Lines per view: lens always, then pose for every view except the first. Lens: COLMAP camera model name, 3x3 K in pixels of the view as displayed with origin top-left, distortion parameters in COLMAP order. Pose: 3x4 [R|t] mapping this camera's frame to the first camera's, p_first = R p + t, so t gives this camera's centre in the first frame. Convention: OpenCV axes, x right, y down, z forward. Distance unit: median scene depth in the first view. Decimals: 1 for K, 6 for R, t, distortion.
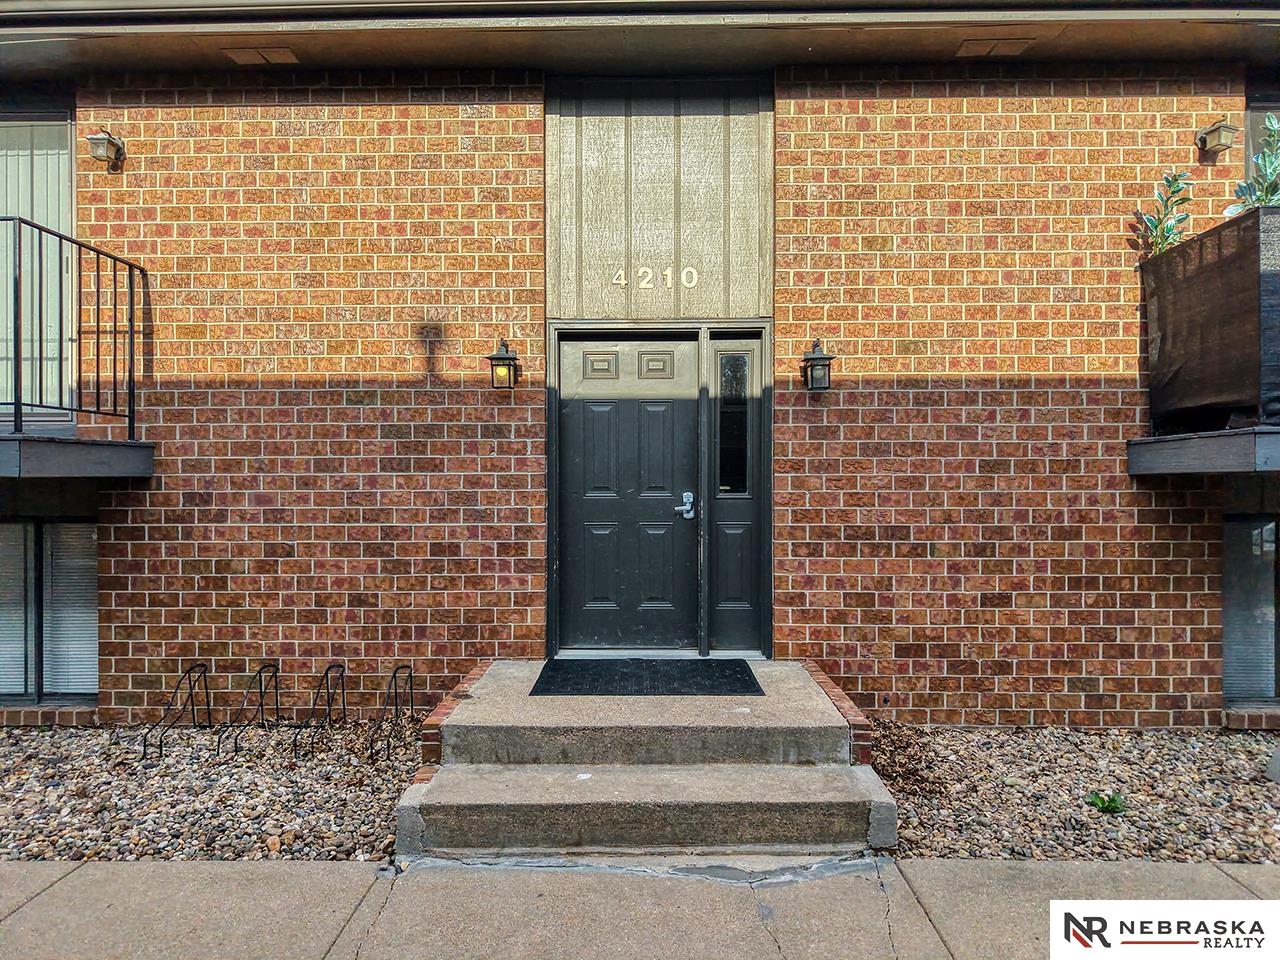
lens RADIAL K [[880.7, 0, 650.2], [0, 880.7, 478.9], [0, 0, 1]] dist [-0.011783, -0.002621]
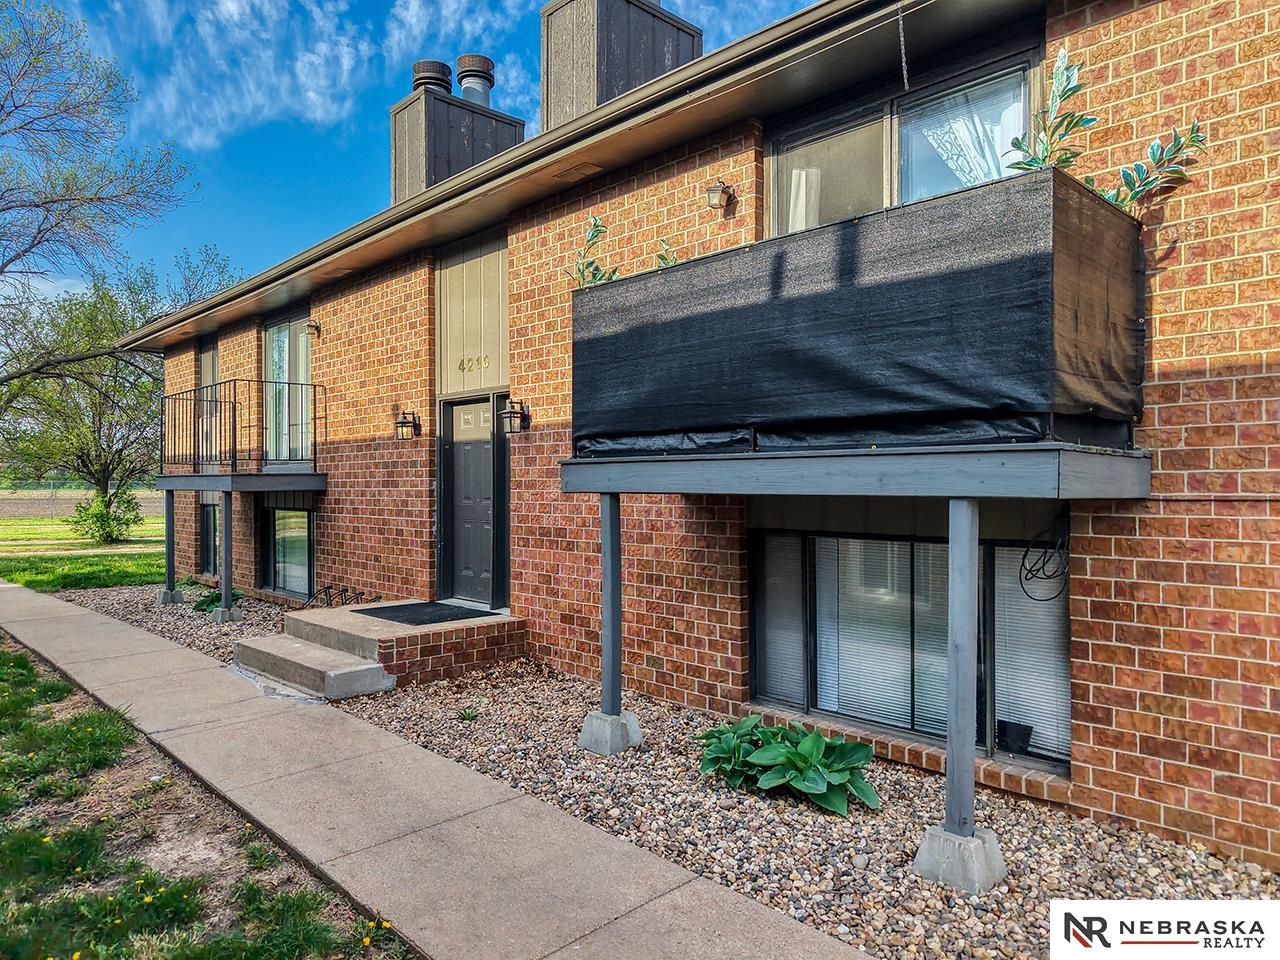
lens RADIAL K [[878.4, 0, 640.0], [0, 878.4, 480.0], [0, 0, 1]] dist [0.000290, -0.001587]
pose [[0.700604, -0.004242, -0.713538, 1.360813], [0.003437, 0.999991, -0.002569, -0.017944], [0.713542, -0.000653, 0.700612, 0.121638]]
